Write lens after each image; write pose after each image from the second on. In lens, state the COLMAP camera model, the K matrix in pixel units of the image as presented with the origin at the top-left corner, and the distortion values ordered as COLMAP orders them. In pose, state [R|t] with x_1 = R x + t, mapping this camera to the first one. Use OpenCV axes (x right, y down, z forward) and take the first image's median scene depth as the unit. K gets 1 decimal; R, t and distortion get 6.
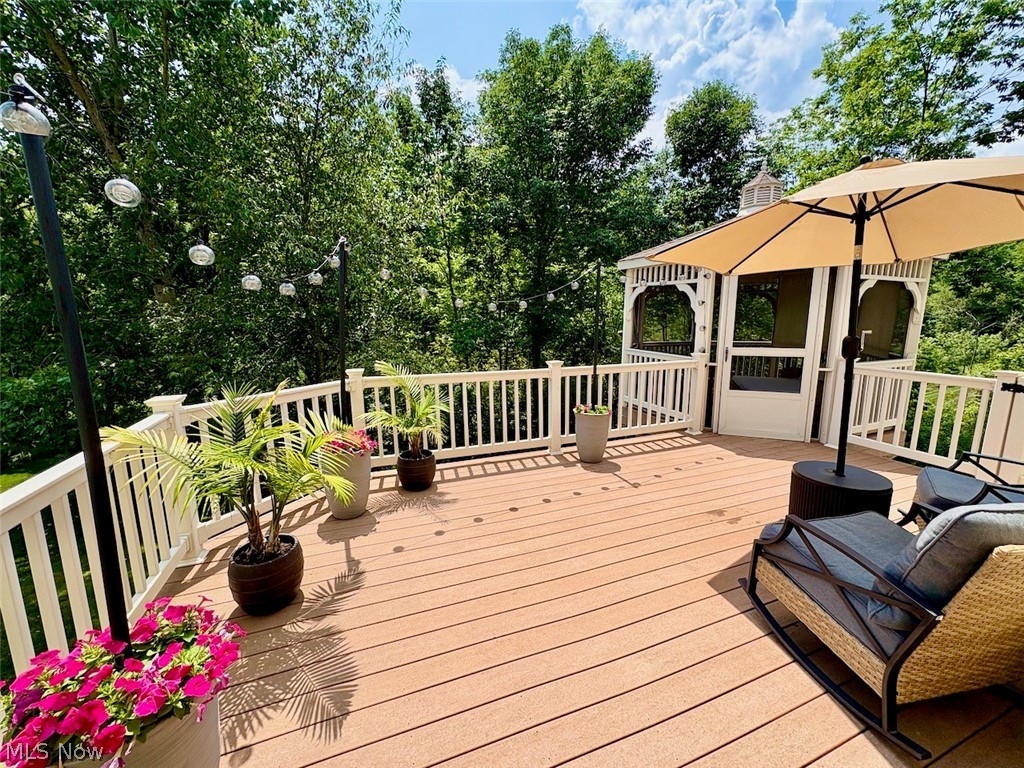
lens RADIAL K [[407.9, 0, 512.0], [0, 407.9, 384.0], [0, 0, 1]] dist [0.001971, 0.000267]
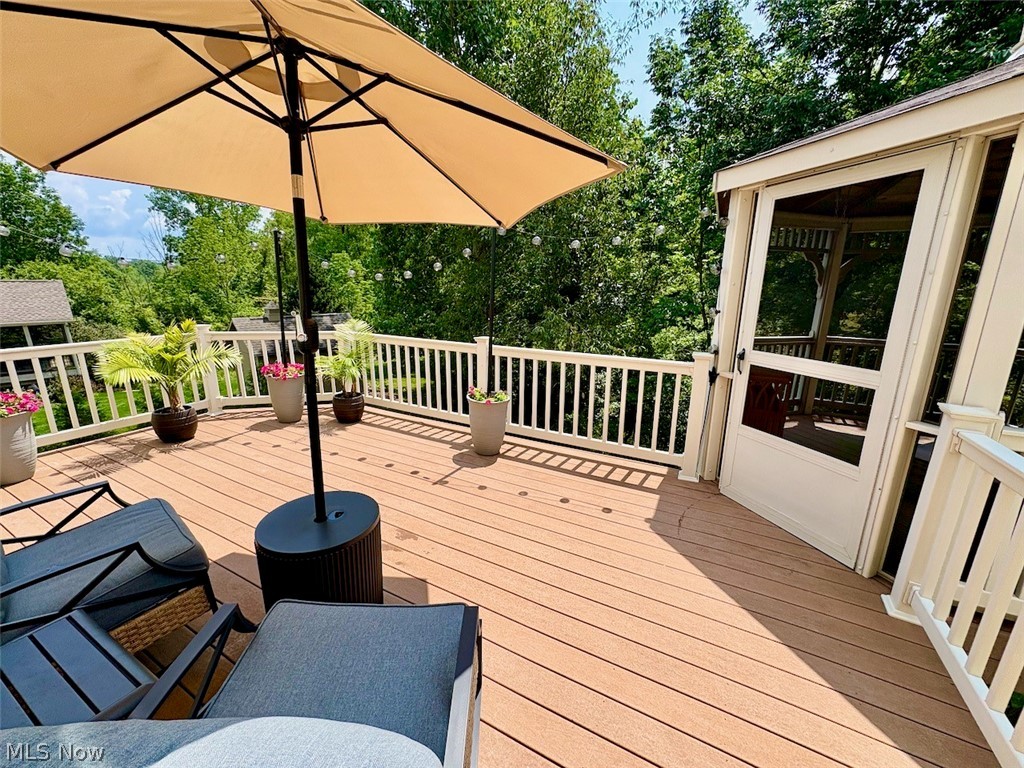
lens RADIAL K [[407.9, 0, 512.0], [0, 407.9, 384.0], [0, 0, 1]] dist [0.001971, 0.000267]
pose [[0.654141, 0.189072, -0.732360, 0.873607], [-0.140594, 0.981773, 0.127885, -0.081493], [0.743191, 0.019311, 0.668801, 0.455463]]
